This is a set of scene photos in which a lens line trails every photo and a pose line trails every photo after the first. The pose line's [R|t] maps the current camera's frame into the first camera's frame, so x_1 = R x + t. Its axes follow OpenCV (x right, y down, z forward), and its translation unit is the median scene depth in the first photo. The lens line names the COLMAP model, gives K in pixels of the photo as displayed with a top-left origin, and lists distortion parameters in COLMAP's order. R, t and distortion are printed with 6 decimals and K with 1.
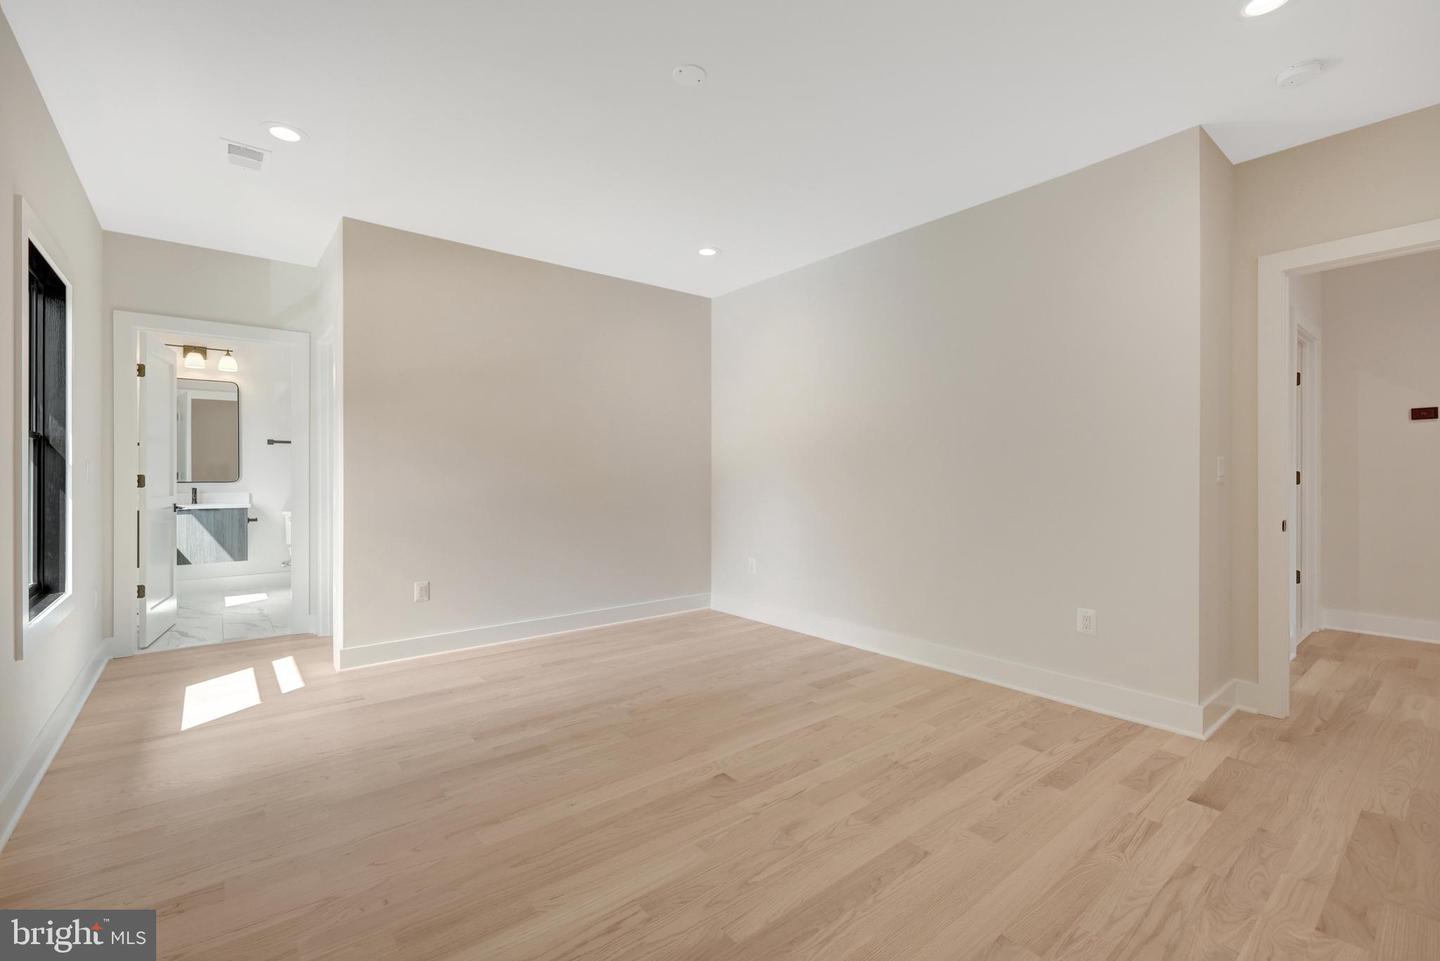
lens RADIAL K [[607.6, 0, 717.0], [0, 607.6, 483.0], [0, 0, 1]] dist [0.003179, 0.000652]
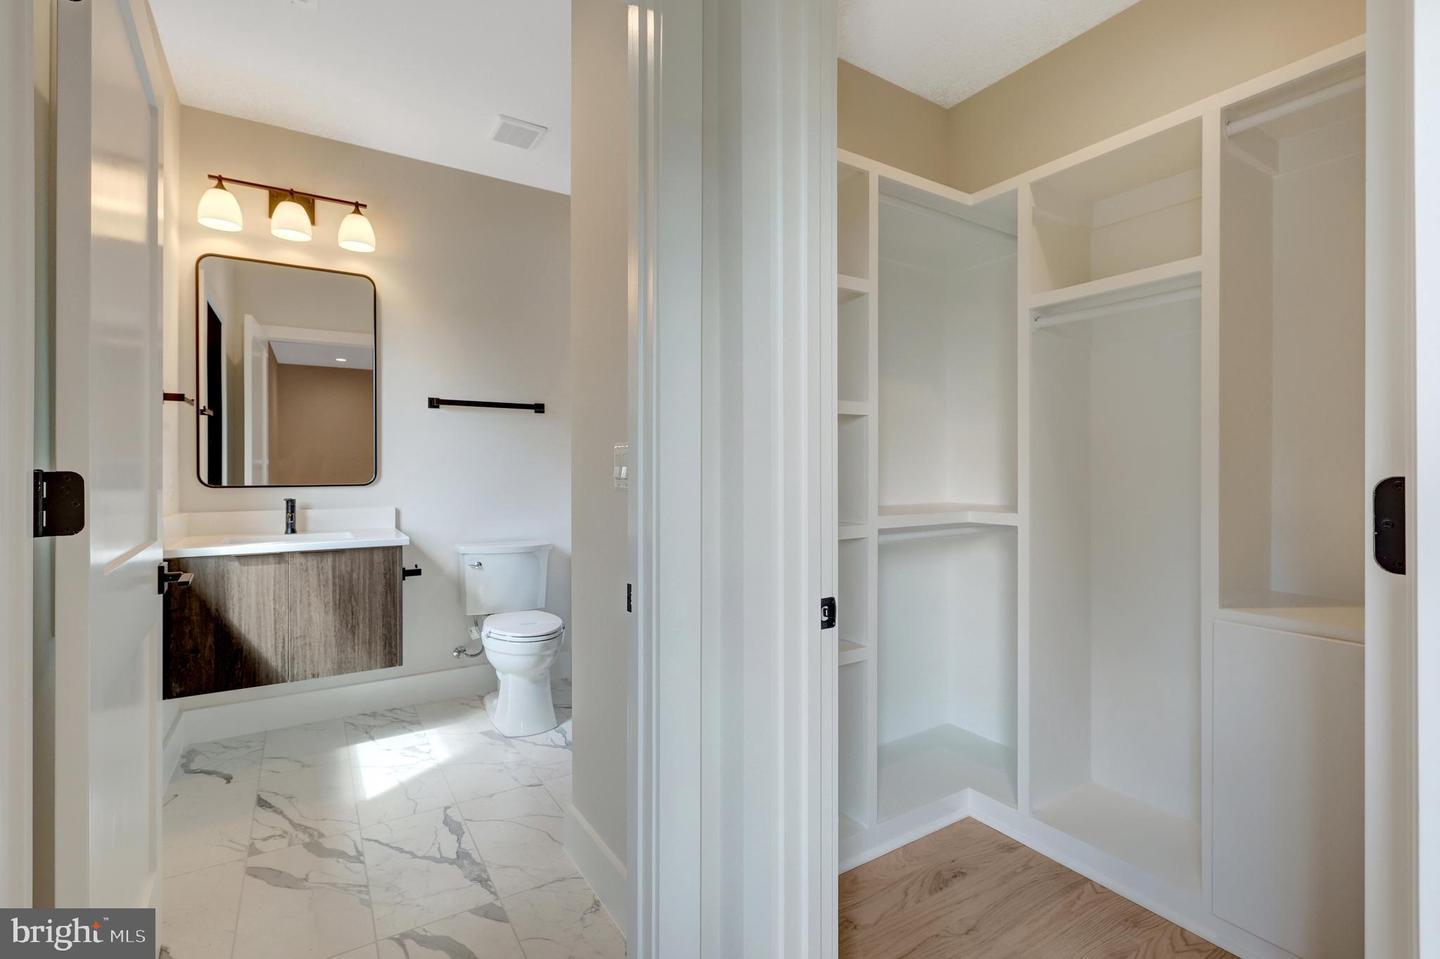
lens RADIAL K [[654.5, 0, 716.6], [0, 654.5, 478.2], [0, 0, 1]] dist [0.017246, 0.000210]
pose [[0.992304, 0.002333, -0.123803, -0.481176], [-0.002664, 0.999993, -0.002506, -0.007199], [0.123797, 0.002817, 0.992304, 0.550412]]
